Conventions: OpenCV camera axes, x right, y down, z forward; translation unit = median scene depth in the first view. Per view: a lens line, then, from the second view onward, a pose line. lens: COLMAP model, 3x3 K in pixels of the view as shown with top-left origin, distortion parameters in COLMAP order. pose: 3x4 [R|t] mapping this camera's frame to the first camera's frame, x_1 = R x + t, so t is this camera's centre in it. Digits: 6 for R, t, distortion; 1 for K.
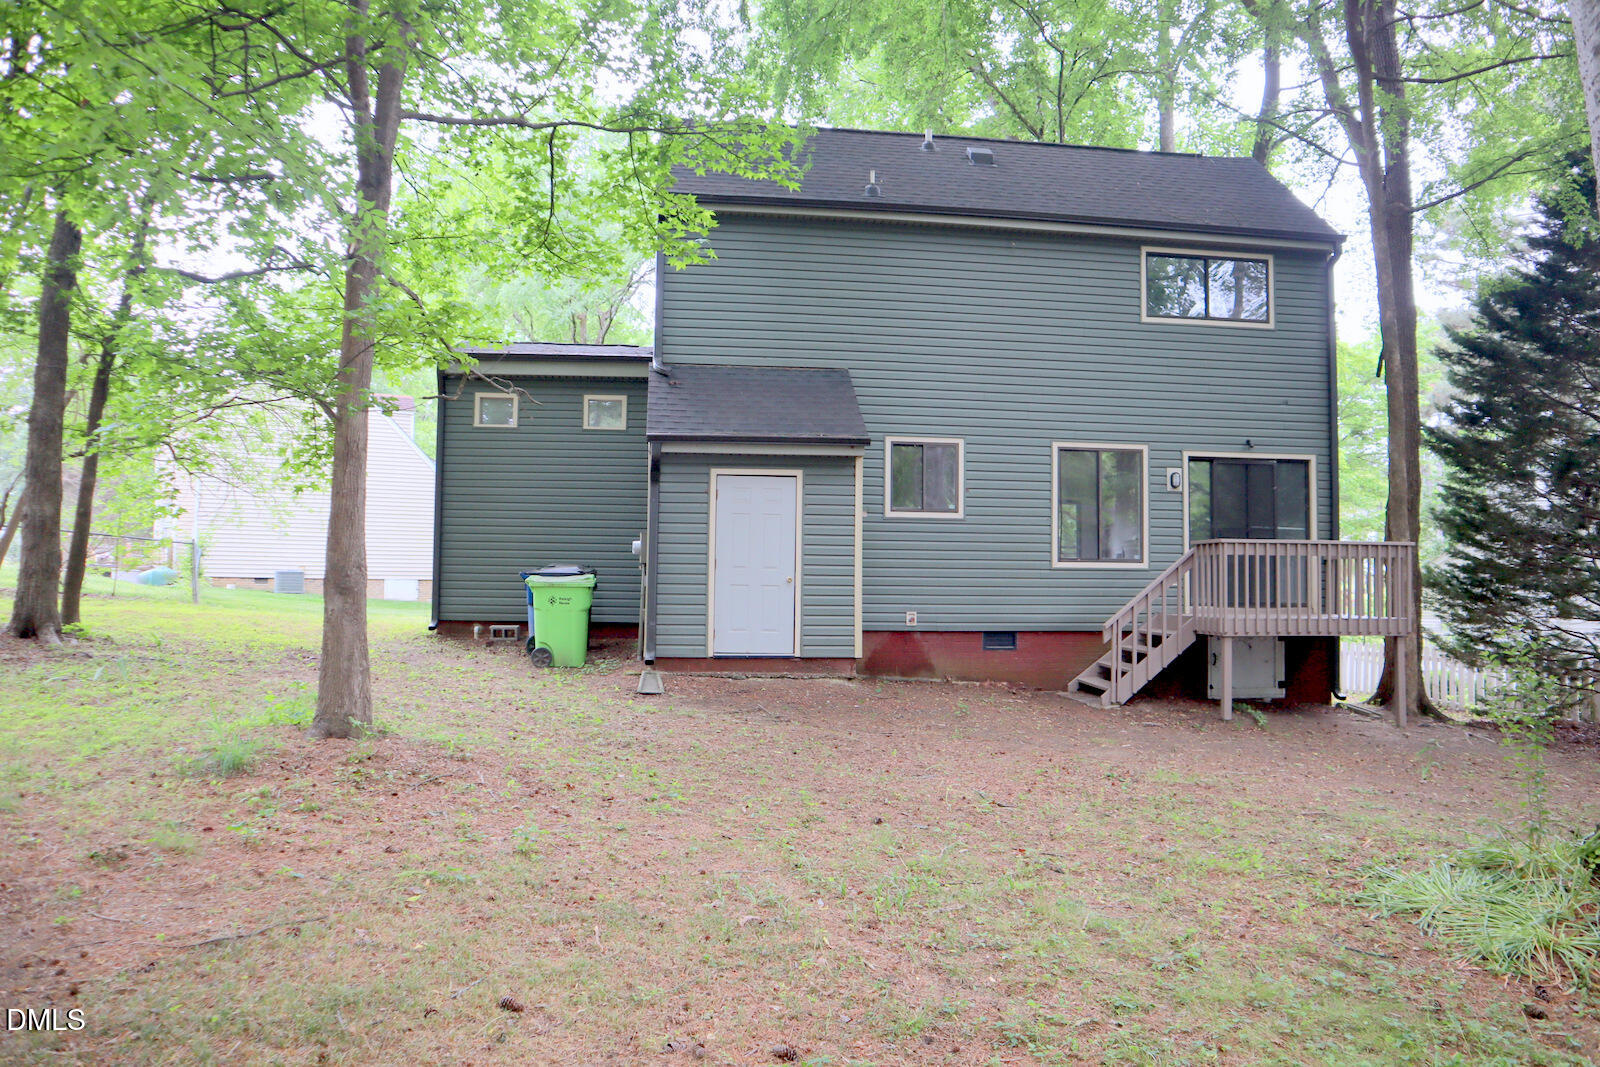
lens RADIAL K [[1171.1, 0, 799.7], [0, 1171.1, 531.7], [0, 0, 1]] dist [-0.085612, 0.008290]
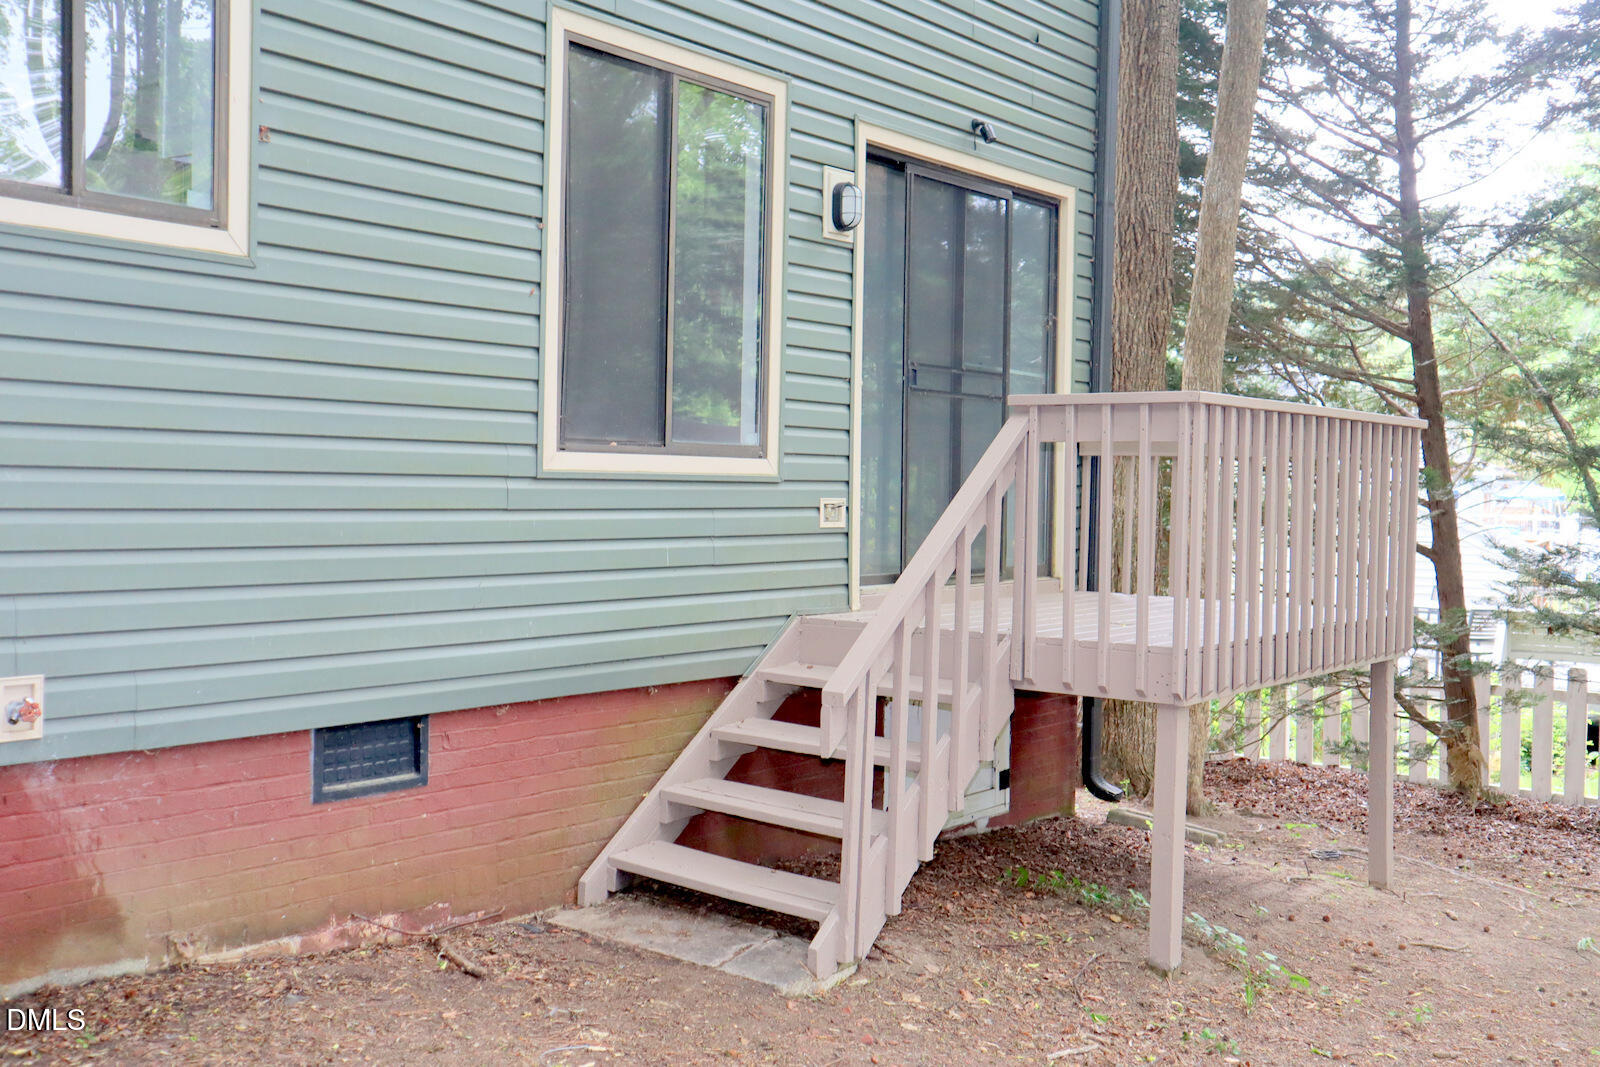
lens RADIAL K [[1644.2, 0, 802.0], [0, 1644.2, 530.4], [0, 0, 1]] dist [0.017381, 0.000000]
pose [[0.728033, -0.016393, 0.685346, -0.005131], [-0.041432, 0.996834, 0.067856, 0.015986], [-0.684289, -0.077797, 0.725049, 0.677815]]
